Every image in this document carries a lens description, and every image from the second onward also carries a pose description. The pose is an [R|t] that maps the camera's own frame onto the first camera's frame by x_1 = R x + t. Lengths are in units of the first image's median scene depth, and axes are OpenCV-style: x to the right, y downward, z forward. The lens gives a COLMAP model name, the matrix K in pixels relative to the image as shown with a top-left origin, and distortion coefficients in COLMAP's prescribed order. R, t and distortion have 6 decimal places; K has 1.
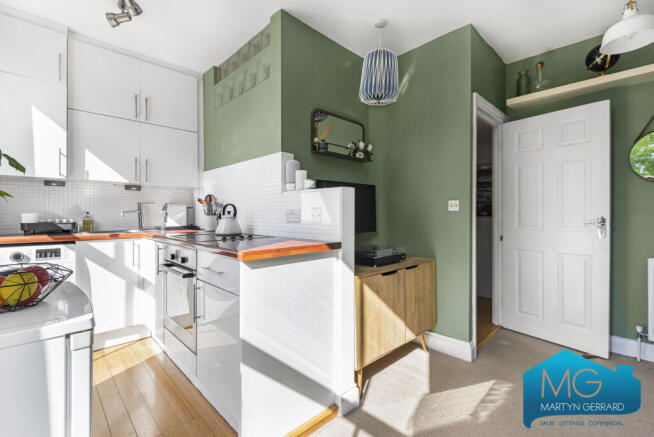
lens RADIAL K [[294.8, 0, 326.0], [0, 294.8, 211.7], [0, 0, 1]] dist [0.031755, -0.021313]
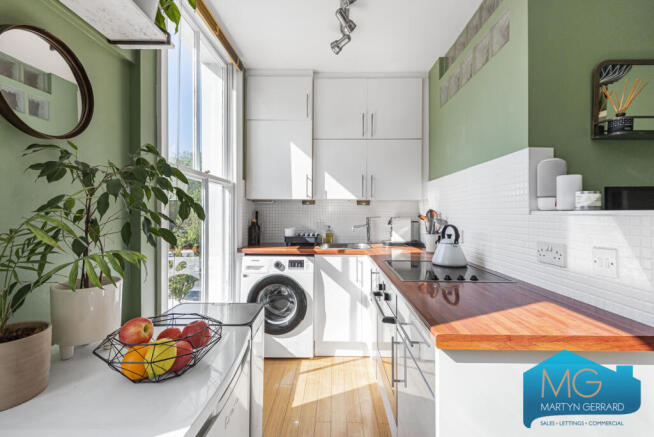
lens RADIAL K [[294.8, 0, 326.0], [0, 294.8, 211.7], [0, 0, 1]] dist [0.031755, -0.021313]
pose [[0.707991, -0.003849, -0.706211, -0.007426], [0.001503, 0.999991, -0.003943, -0.056455], [0.706220, 0.001730, 0.707990, 0.213313]]
